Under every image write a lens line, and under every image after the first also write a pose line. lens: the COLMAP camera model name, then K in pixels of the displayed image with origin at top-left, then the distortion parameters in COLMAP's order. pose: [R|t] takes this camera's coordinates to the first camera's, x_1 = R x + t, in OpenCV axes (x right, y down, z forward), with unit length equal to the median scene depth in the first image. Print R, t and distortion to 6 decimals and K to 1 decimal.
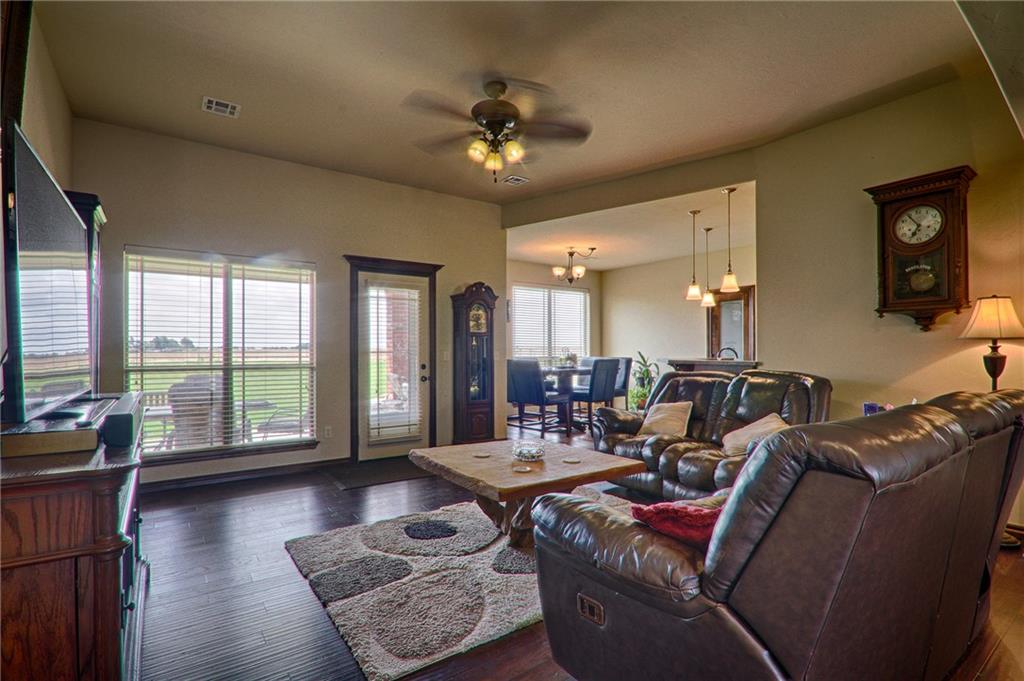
lens RADIAL K [[480.9, 0, 491.9], [0, 480.9, 351.6], [0, 0, 1]] dist [0.004738, -0.005928]
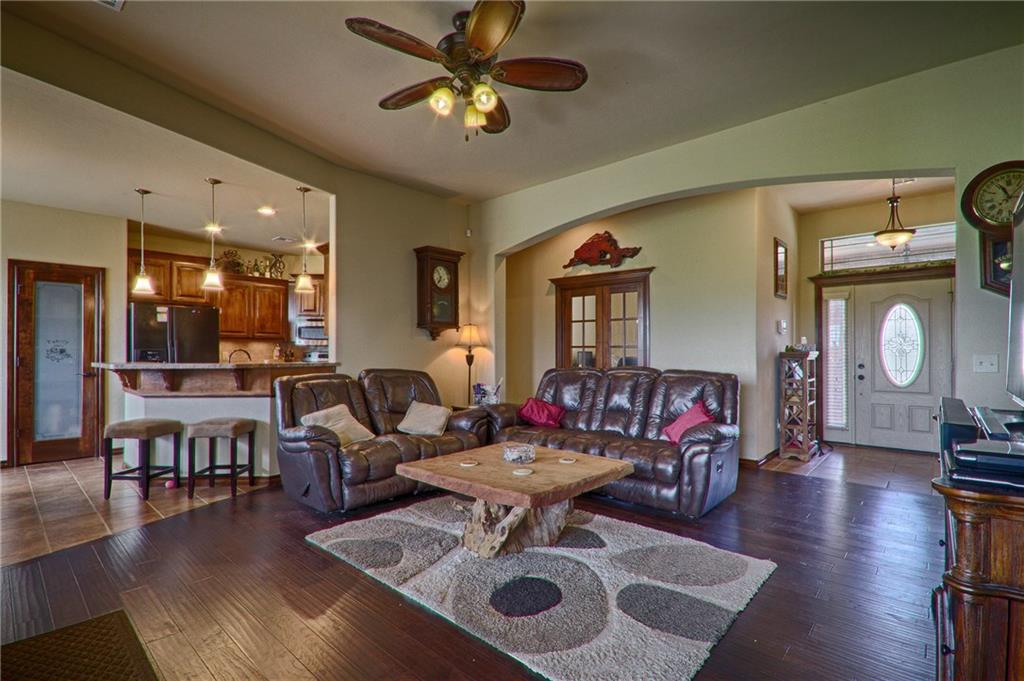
lens RADIAL K [[480.9, 0, 526.8], [0, 480.9, 355.0], [0, 0, 1]] dist [0.004738, -0.005928]
pose [[-0.249398, -0.003507, 0.968395, -0.783338], [0.002692, 0.999987, 0.004315, 0.001117], [-0.968397, 0.003683, -0.249386, 1.102281]]
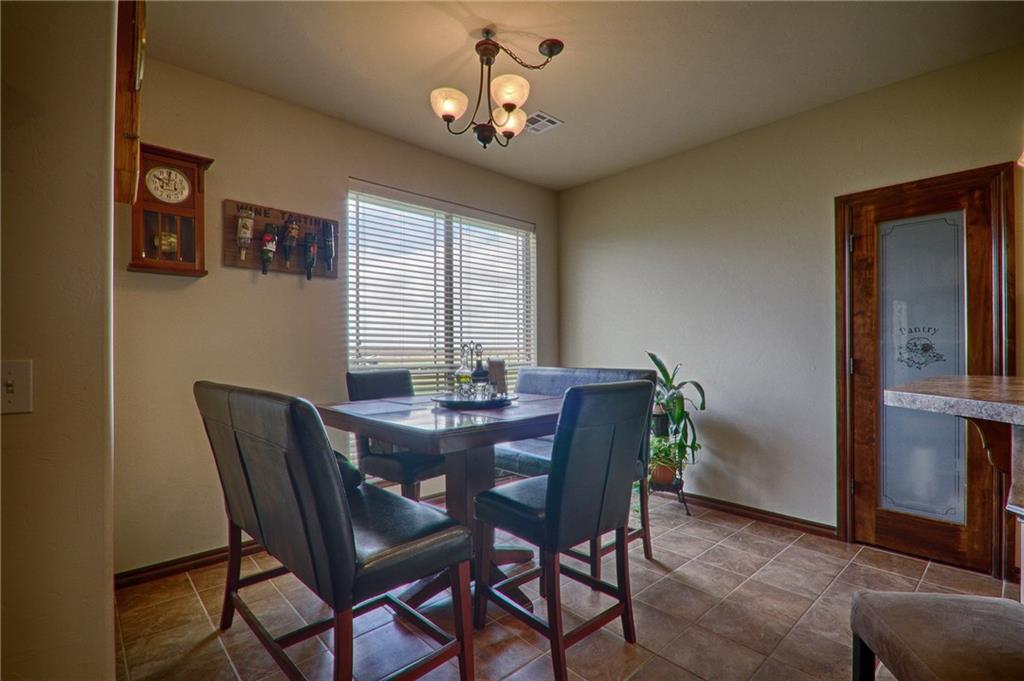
lens RADIAL K [[480.9, 0, 507.4], [0, 480.9, 347.0], [0, 0, 1]] dist [0.004738, -0.005928]
pose [[0.987454, 0.000606, 0.157909, 0.276761], [0.001007, 0.999948, -0.010136, -0.002535], [-0.157907, 0.010168, 0.987402, 1.485075]]
